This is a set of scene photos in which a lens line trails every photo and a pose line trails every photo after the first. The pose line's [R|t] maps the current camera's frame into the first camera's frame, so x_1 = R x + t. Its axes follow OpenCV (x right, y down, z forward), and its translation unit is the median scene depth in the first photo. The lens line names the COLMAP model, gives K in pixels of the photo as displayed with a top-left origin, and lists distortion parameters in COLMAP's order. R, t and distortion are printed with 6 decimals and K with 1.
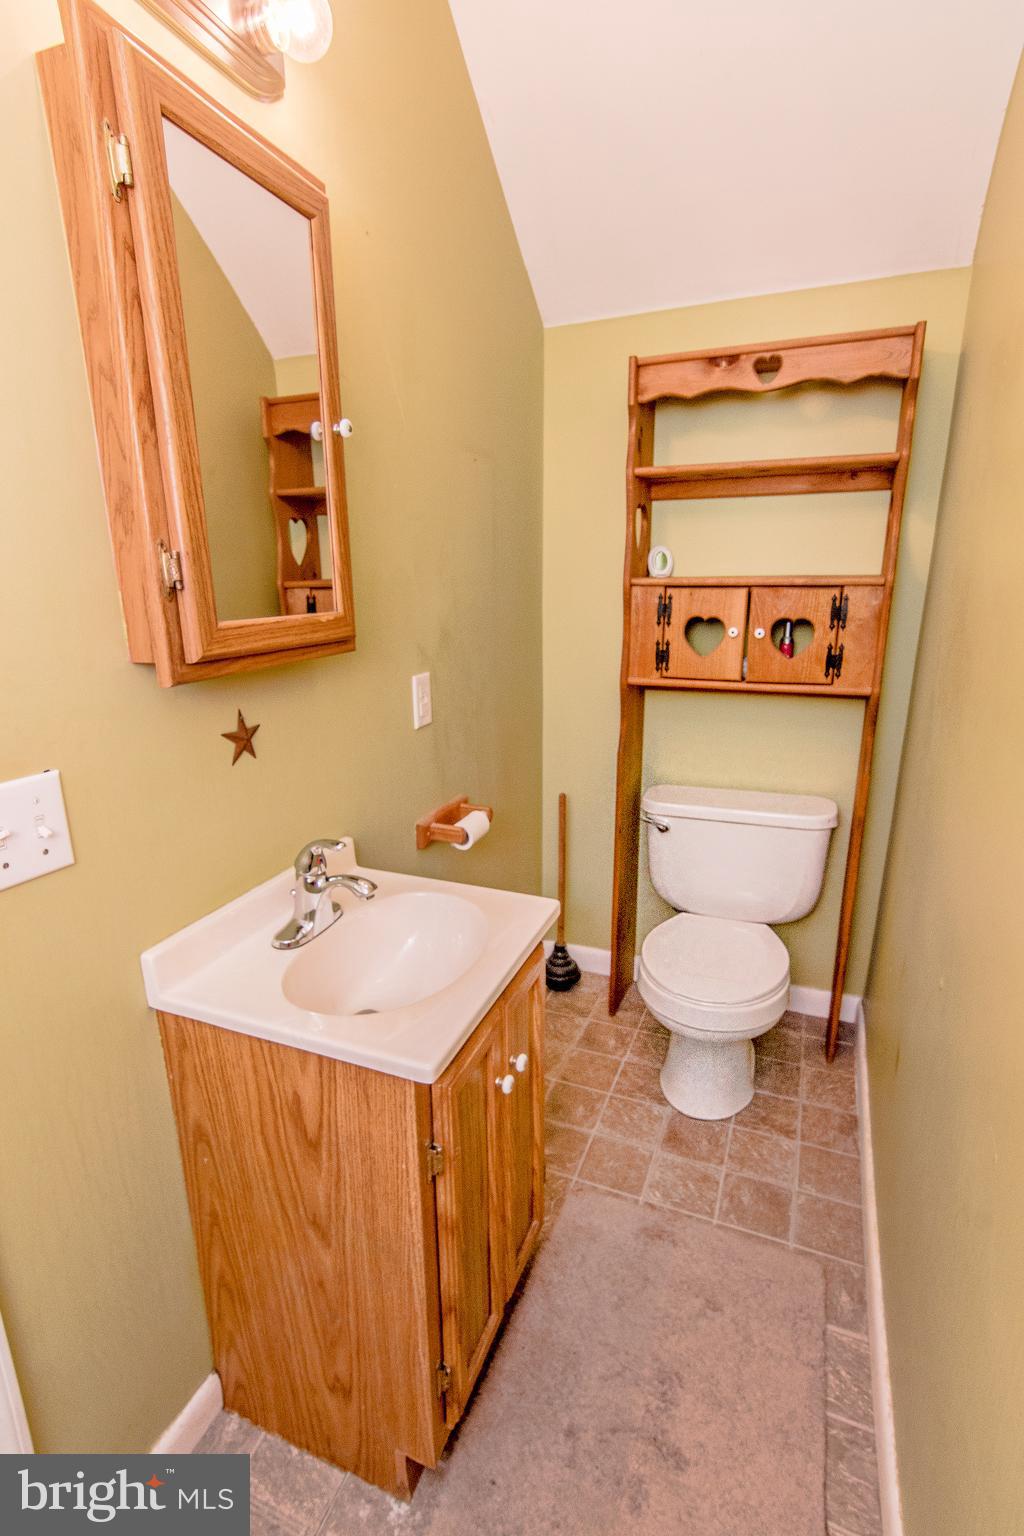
lens RADIAL K [[748.5, 0, 512.0], [0, 748.5, 768.0], [0, 0, 1]] dist [-0.029932, 0.017466]
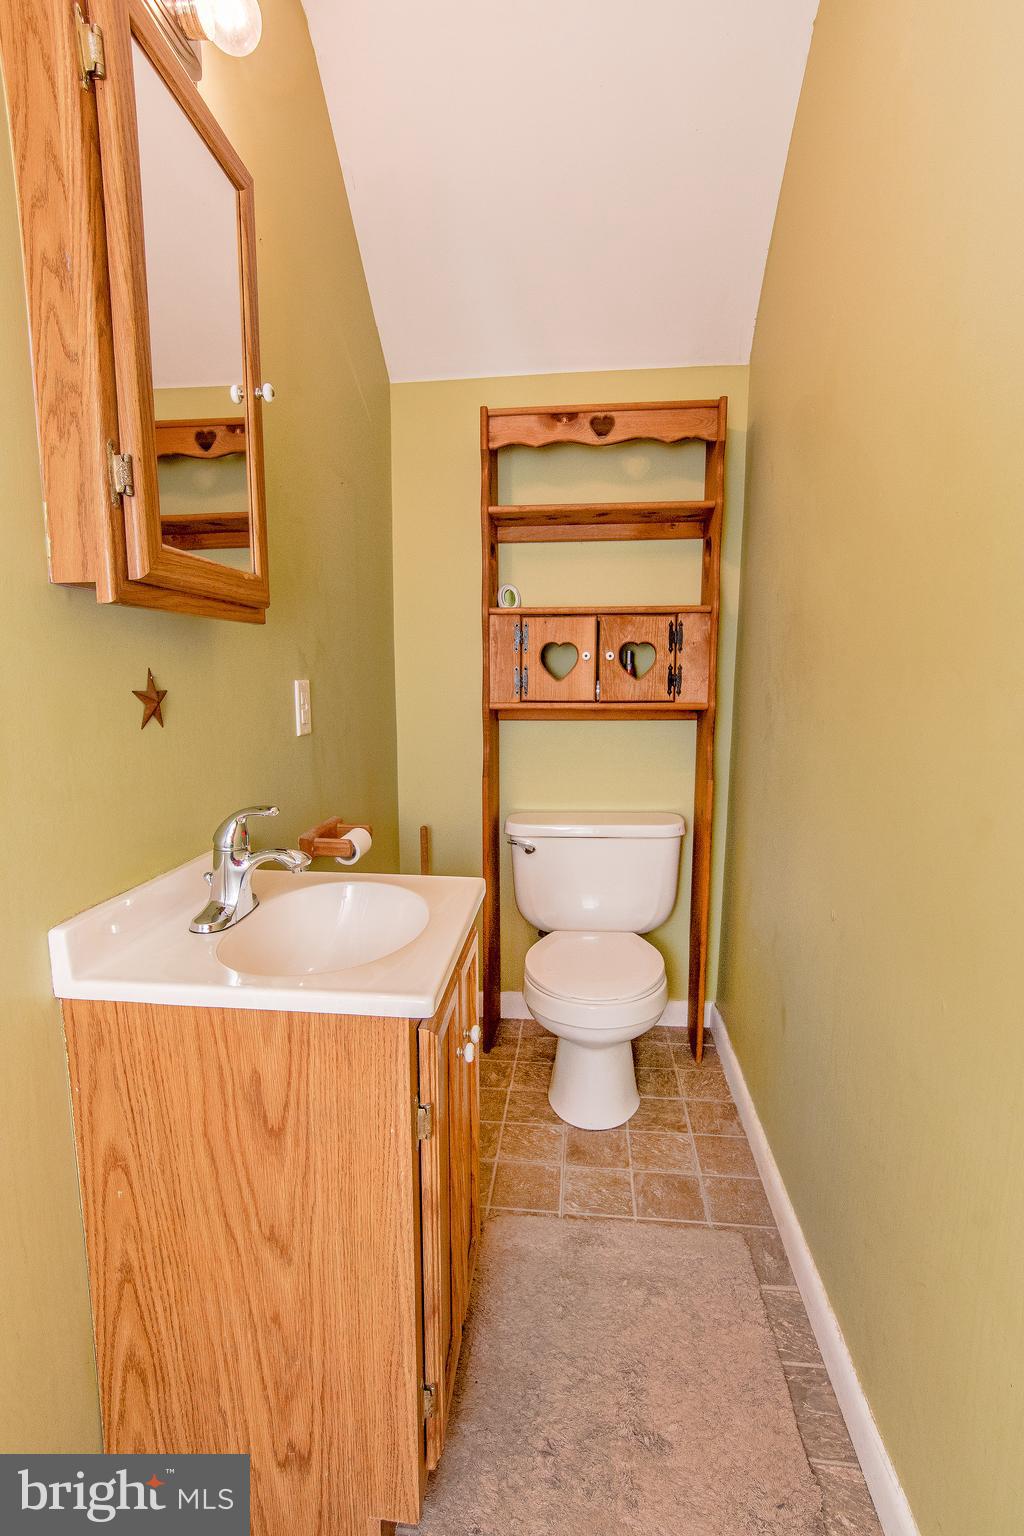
lens RADIAL K [[750.4, 0, 512.0], [0, 750.4, 768.0], [0, 0, 1]] dist [-0.037366, 0.018407]
pose [[0.958224, -0.028867, 0.284560, -0.144427], [0.066914, 0.989910, -0.124904, 0.129566], [-0.278083, 0.138727, 0.950487, 0.025255]]
